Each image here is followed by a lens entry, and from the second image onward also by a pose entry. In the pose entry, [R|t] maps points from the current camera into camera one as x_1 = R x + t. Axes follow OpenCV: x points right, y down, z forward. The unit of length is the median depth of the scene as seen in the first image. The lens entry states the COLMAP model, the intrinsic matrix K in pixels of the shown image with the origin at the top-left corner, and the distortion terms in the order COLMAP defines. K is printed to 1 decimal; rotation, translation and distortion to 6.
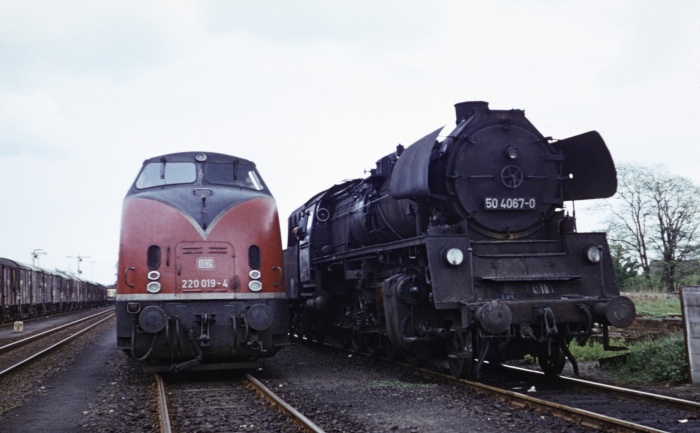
lens RADIAL K [[1095.7, 0, 350.5], [0, 1095.7, 213.7], [0, 0, 1]] dist [0.043599, 0.000000]
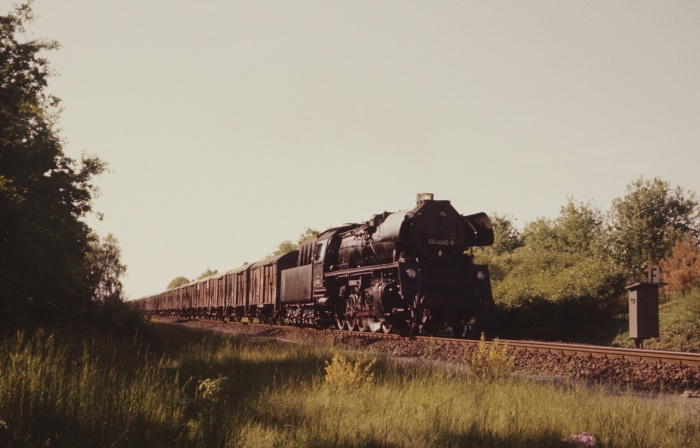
lens RADIAL K [[1014.6, 0, 350.4], [0, 1014.6, 222.5], [0, 0, 1]] dist [-0.045318, 0.000000]
pose [[0.998488, 0.046824, 0.028794, -0.068827], [-0.046398, 0.998806, -0.015291, -0.019482], [-0.029476, 0.013932, 0.999468, -0.789953]]
